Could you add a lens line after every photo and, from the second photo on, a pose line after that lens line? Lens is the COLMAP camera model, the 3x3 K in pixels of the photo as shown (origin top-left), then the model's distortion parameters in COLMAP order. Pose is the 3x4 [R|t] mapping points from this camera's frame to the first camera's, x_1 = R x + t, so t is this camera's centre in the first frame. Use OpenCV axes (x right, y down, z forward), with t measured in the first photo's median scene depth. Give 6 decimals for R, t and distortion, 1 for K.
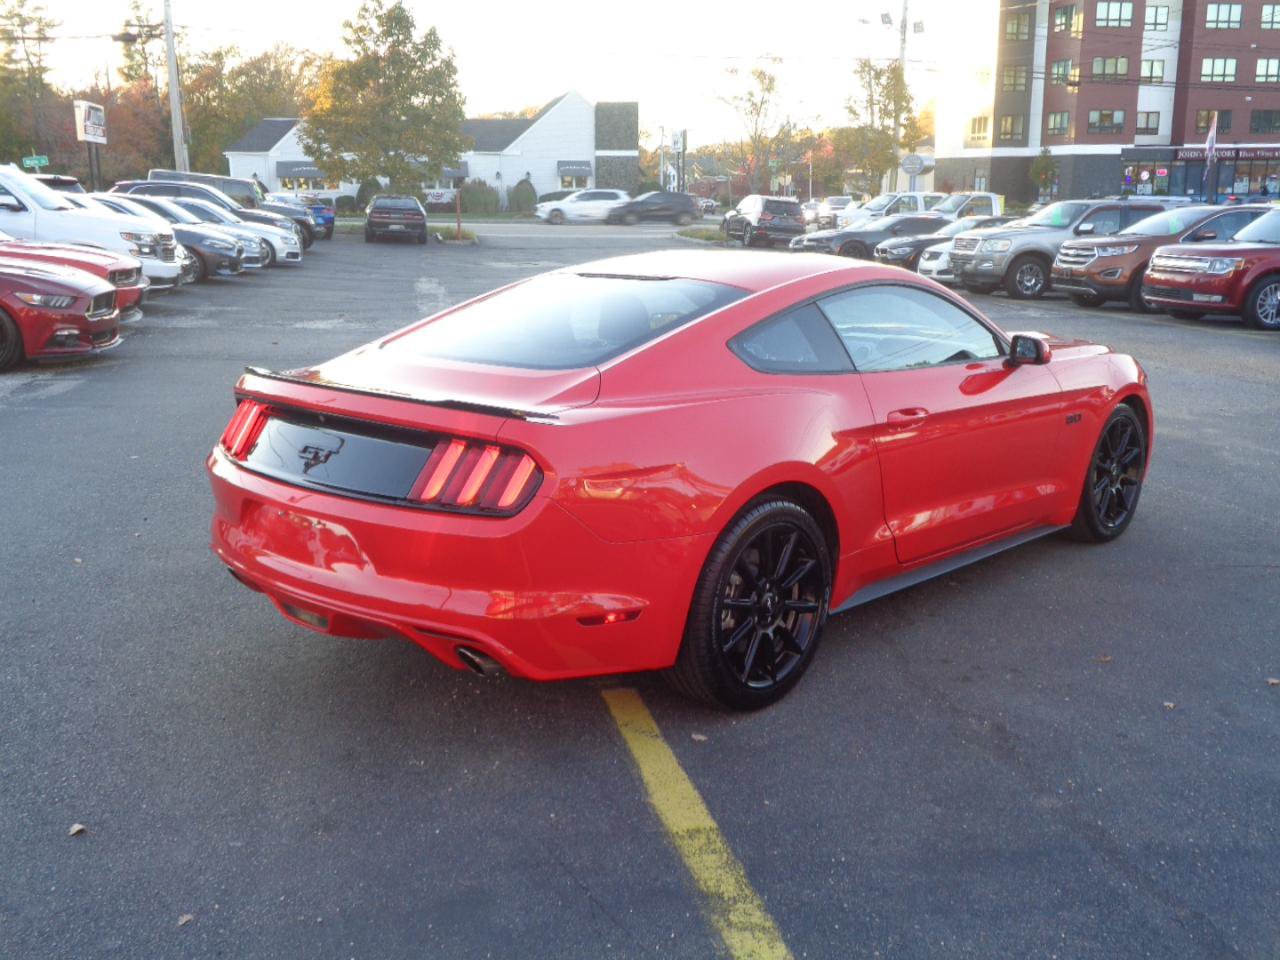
lens RADIAL K [[1292.3, 0, 640.0], [0, 1292.3, 480.0], [0, 0, 1]] dist [0.021295, 0.000893]
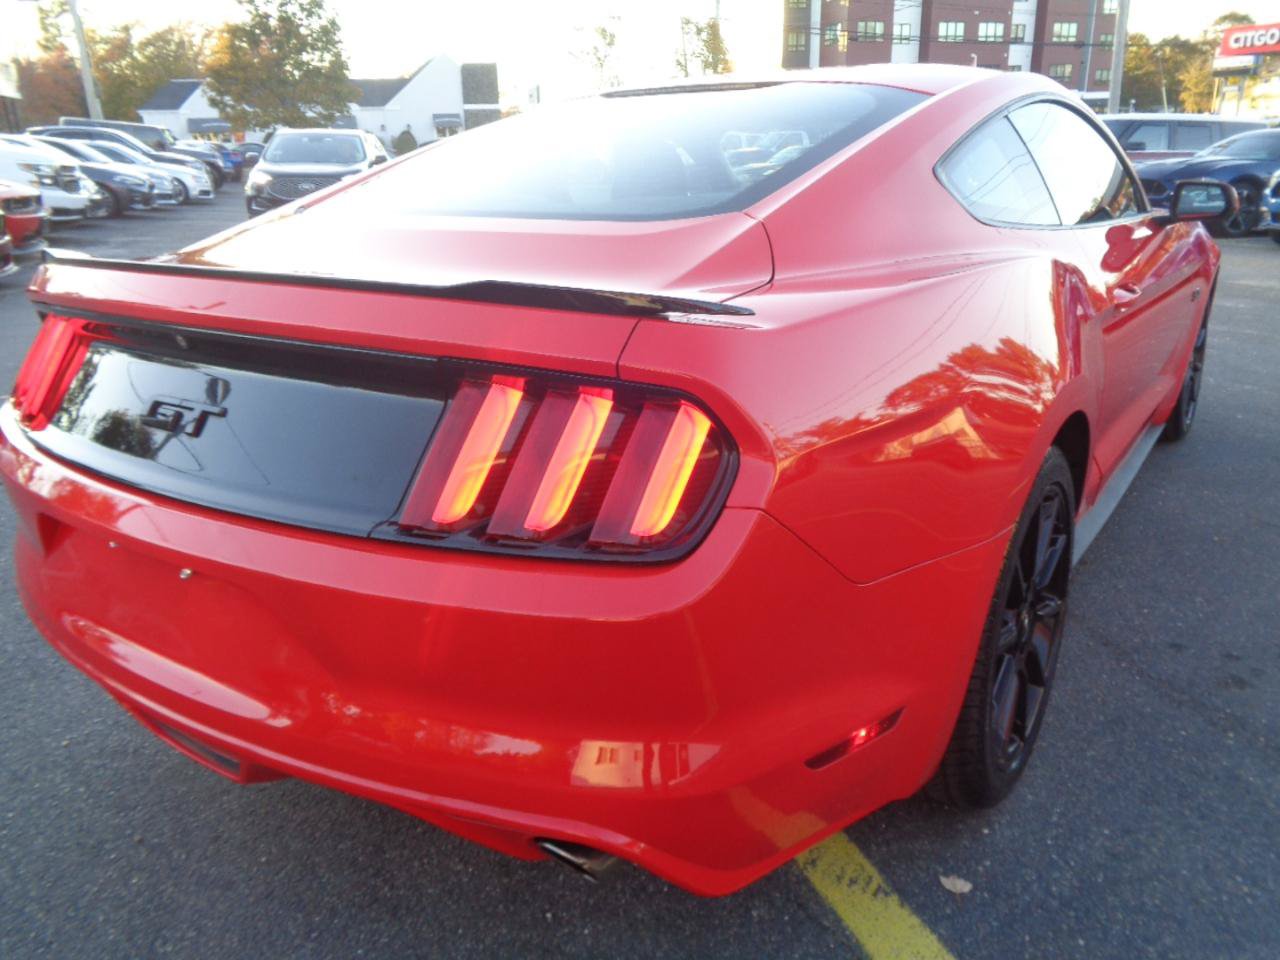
lens RADIAL K [[956.9, 0, 643.3], [0, 956.9, 476.7], [0, 0, 1]] dist [0.004162, 0.000752]
pose [[0.988636, -0.068047, 0.134049, -0.027359], [0.052868, 0.992106, 0.113710, -0.006149], [-0.140728, -0.105331, 0.984429, 0.131996]]
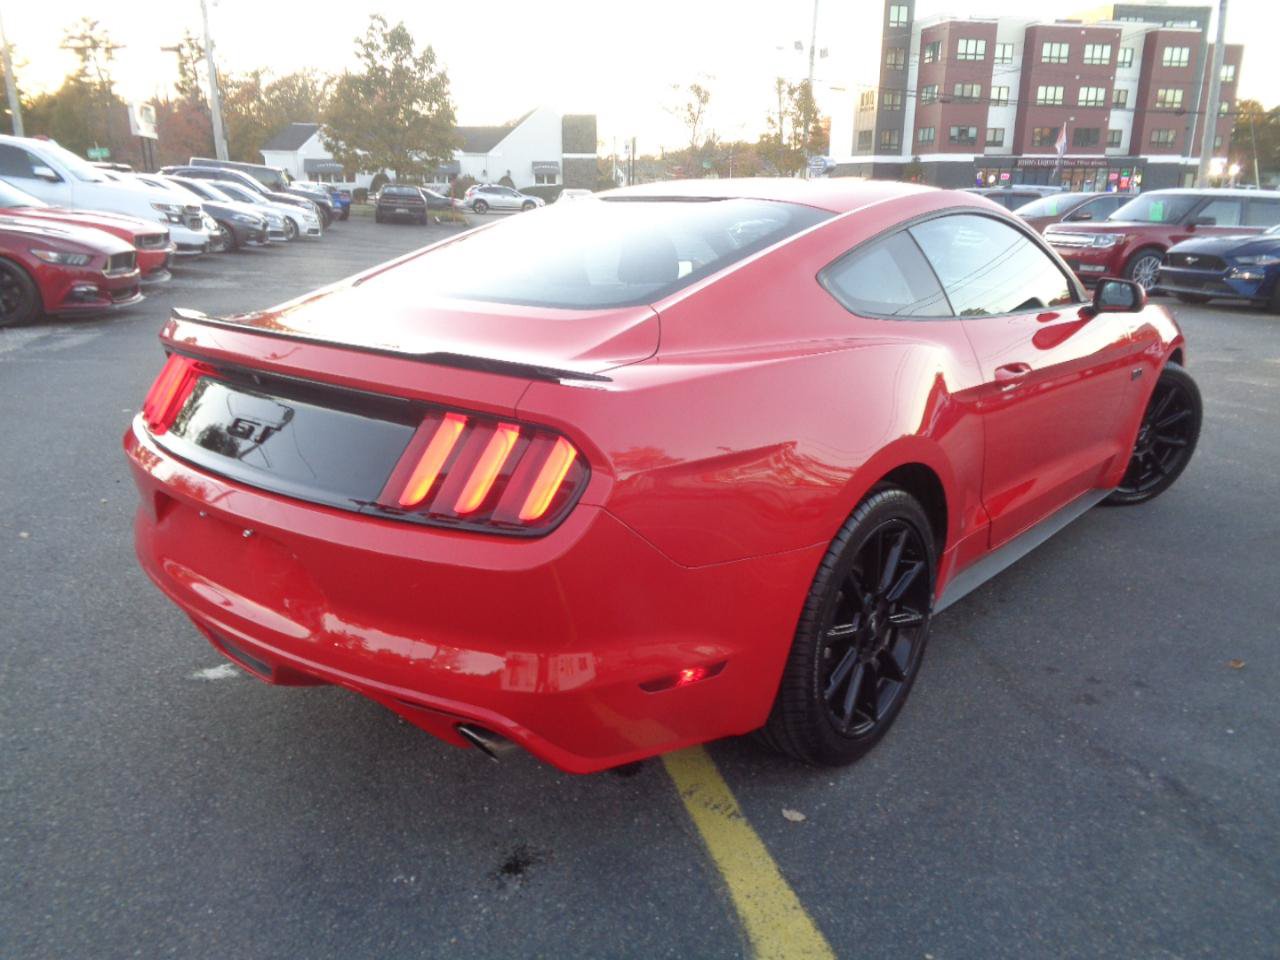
lens RADIAL K [[963.3, 0, 641.9], [0, 963.3, 481.1], [0, 0, 1]] dist [0.002918, 0.005635]
pose [[0.998707, -0.004431, 0.050634, -0.013878], [0.000913, 0.997596, 0.069288, -0.005936], [-0.050819, -0.069152, 0.996311, 0.098462]]
